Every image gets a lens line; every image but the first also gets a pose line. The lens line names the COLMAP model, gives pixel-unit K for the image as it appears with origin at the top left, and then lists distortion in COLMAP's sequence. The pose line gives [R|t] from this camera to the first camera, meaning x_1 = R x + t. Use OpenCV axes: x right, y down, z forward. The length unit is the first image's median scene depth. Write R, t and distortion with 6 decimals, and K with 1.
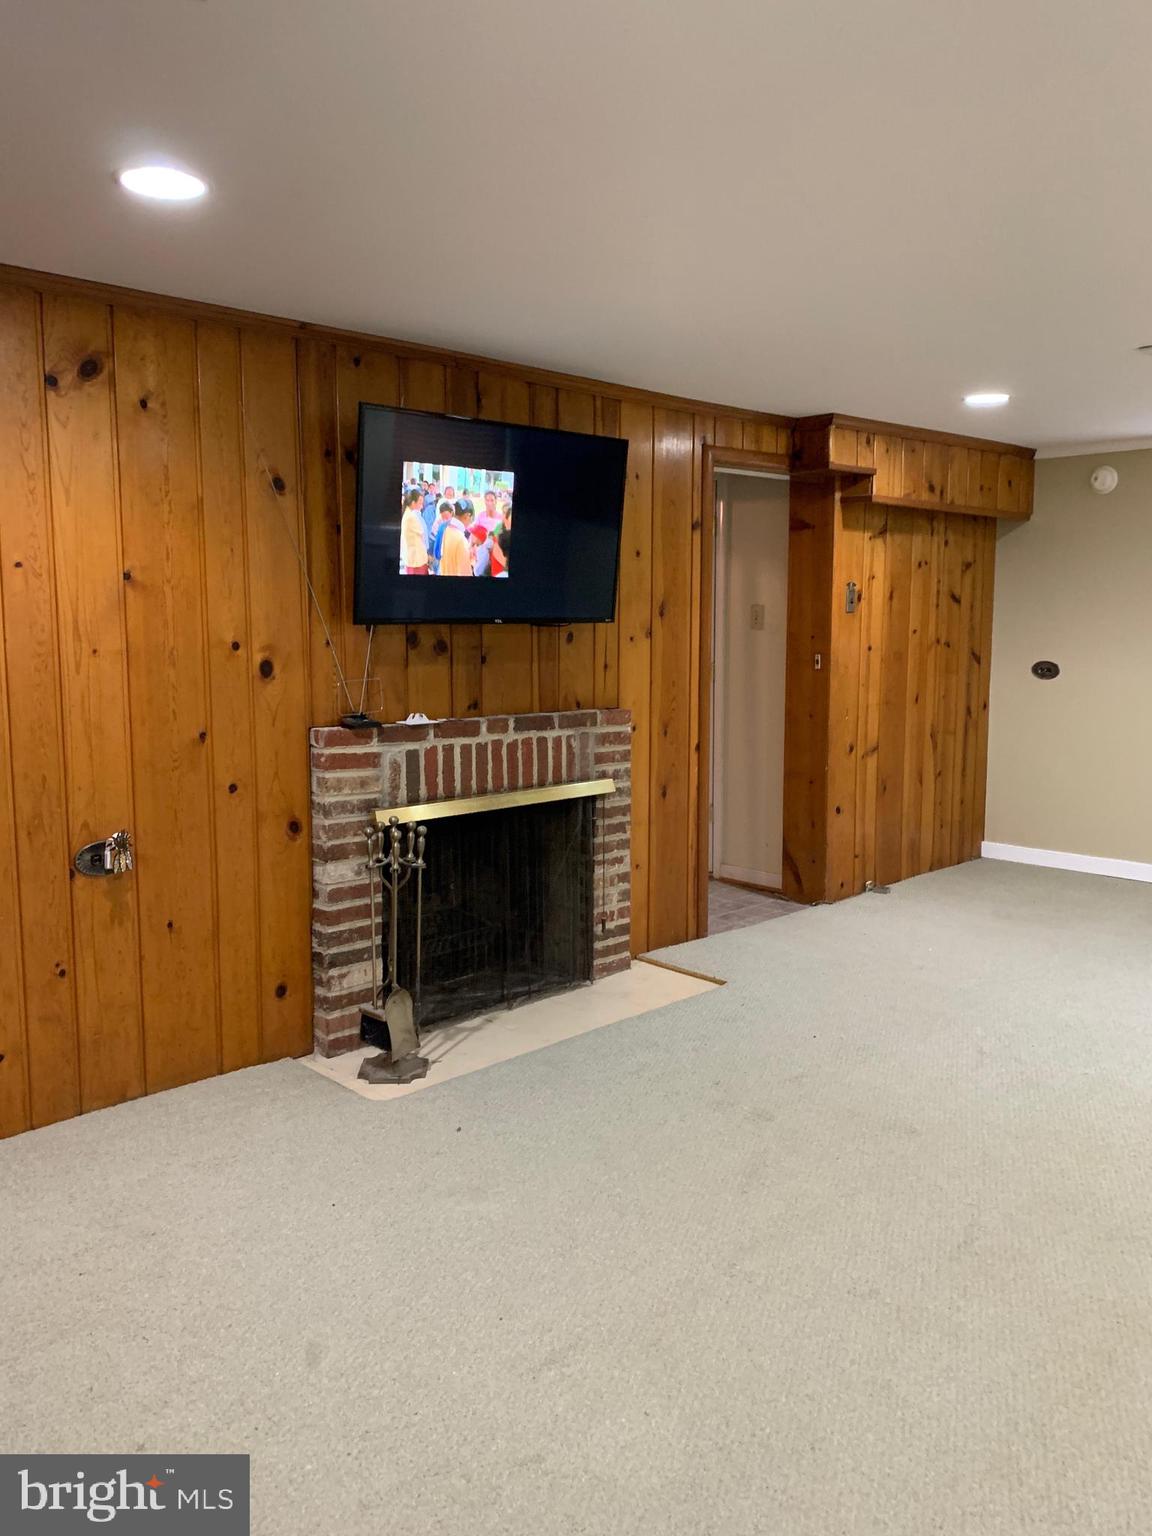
lens RADIAL K [[1164.2, 0, 576.0], [0, 1164.2, 768.0], [0, 0, 1]] dist [0.001519, 0.001247]
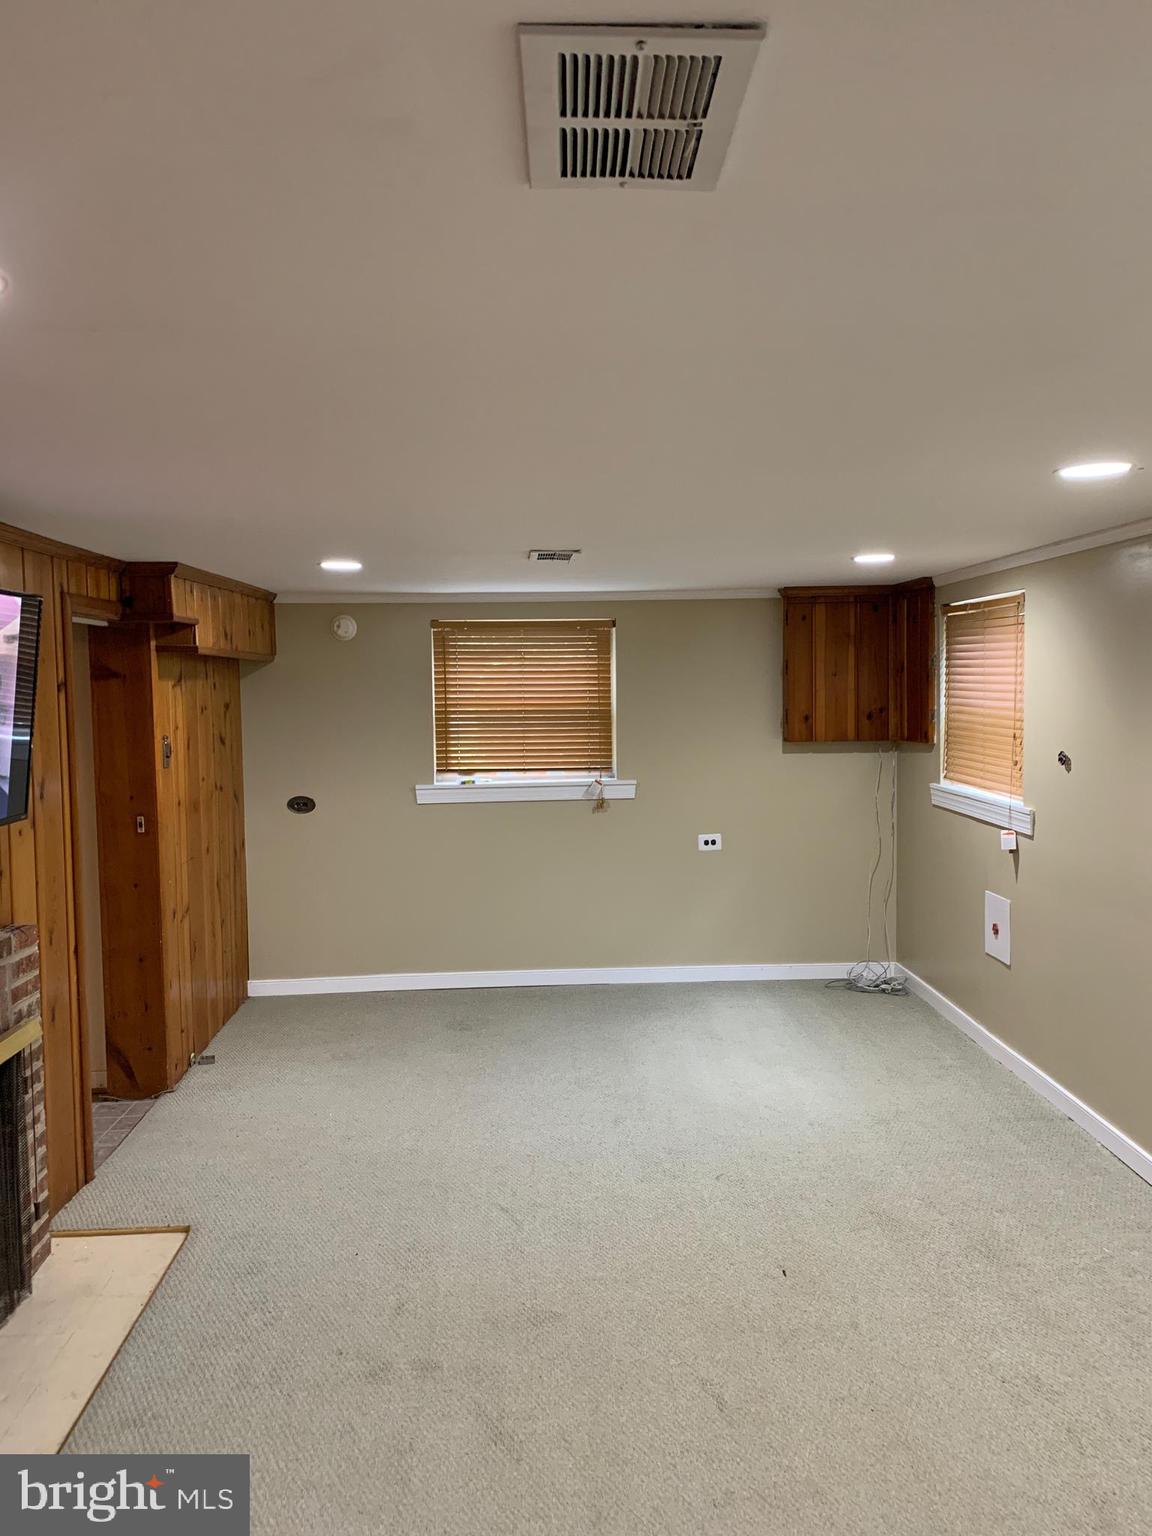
lens RADIAL K [[1164.2, 0, 576.0], [0, 1164.2, 768.0], [0, 0, 1]] dist [0.001519, 0.001247]
pose [[0.648917, -0.061595, 0.758362, -0.252469], [0.114002, 0.993337, -0.016870, -0.081983], [-0.752270, 0.097402, 0.651616, 0.161219]]
